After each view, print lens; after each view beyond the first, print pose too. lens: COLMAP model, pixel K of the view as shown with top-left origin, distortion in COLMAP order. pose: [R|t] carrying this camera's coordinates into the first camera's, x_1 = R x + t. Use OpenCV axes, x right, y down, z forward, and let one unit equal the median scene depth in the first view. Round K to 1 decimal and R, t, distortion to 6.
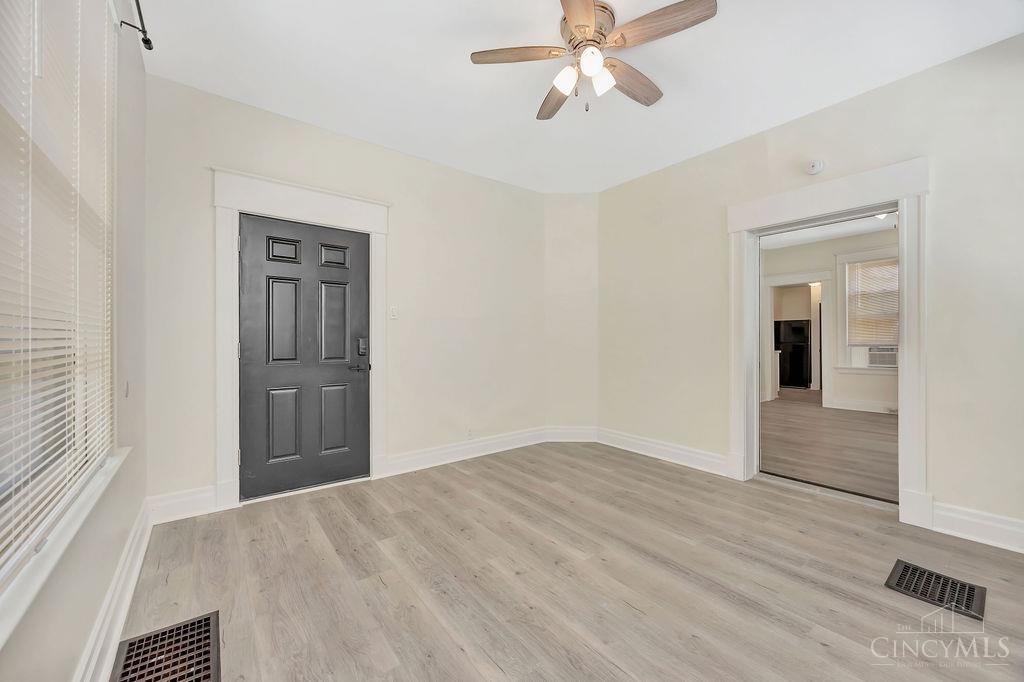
lens RADIAL K [[397.8, 0, 512.0], [0, 397.8, 341.0], [0, 0, 1]] dist [-0.000962, -0.000144]
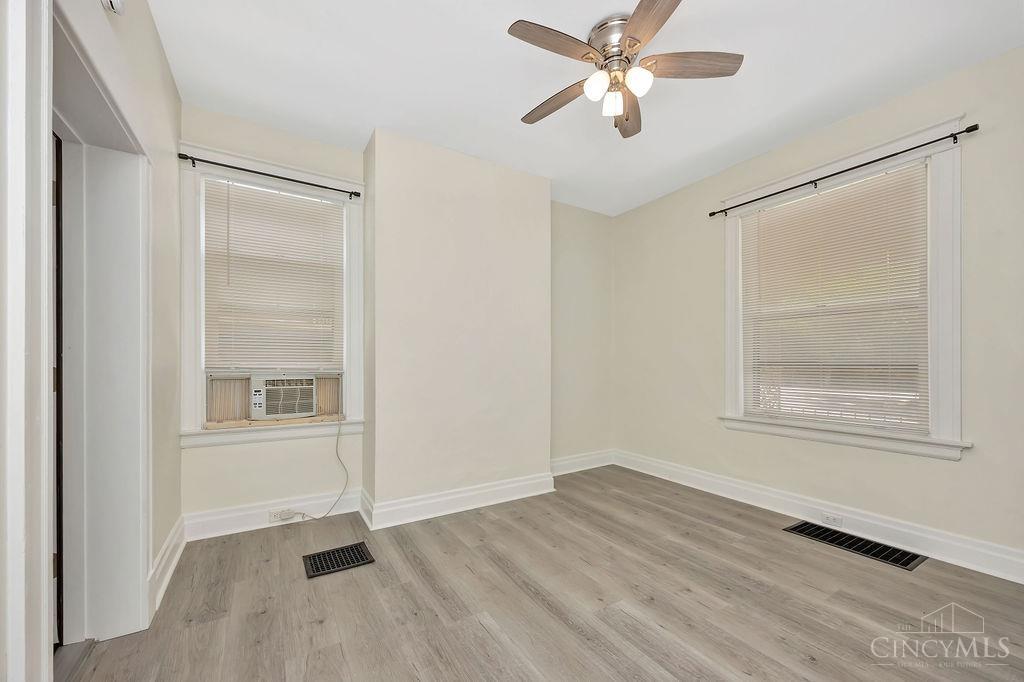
lens RADIAL K [[402.9, 0, 518.7], [0, 402.9, 358.3], [0, 0, 1]] dist [-0.000479, -0.000097]
pose [[-0.995530, -0.001547, 0.094436, 0.278076], [-0.001749, 0.999996, -0.002057, -0.009450], [-0.094433, -0.002213, -0.995529, 1.631153]]
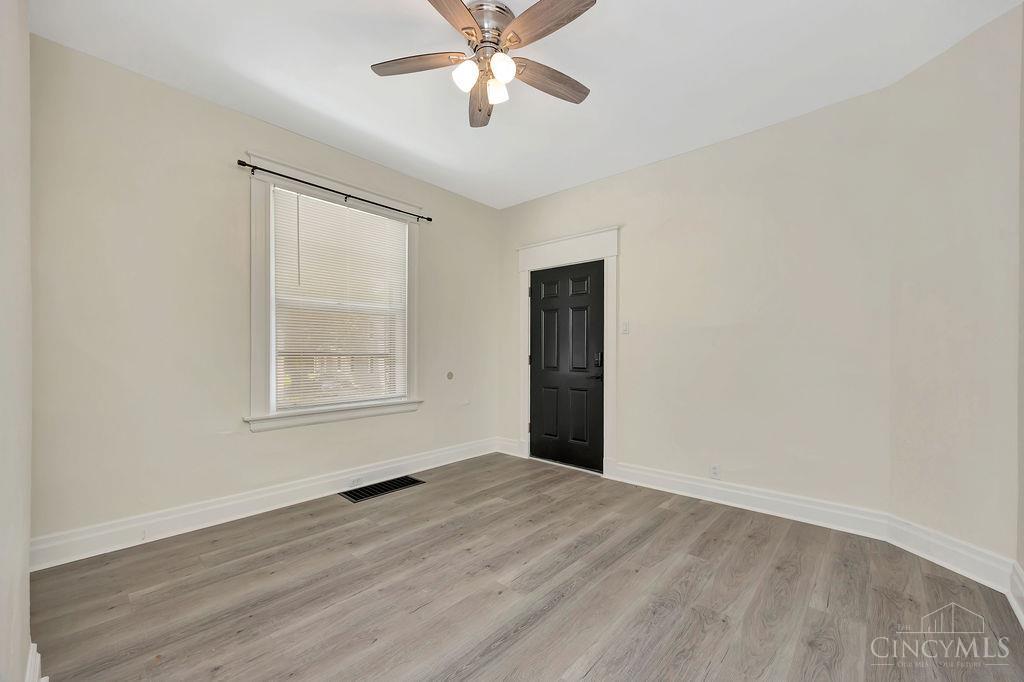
lens RADIAL K [[402.9, 0, 518.7], [0, 402.9, 358.3], [0, 0, 1]] dist [-0.000479, -0.000097]
pose [[0.185347, 0.012036, -0.982599, 0.955325], [-0.006339, 0.999919, 0.011052, -0.000724], [0.982653, 0.004180, 0.185408, 0.723742]]
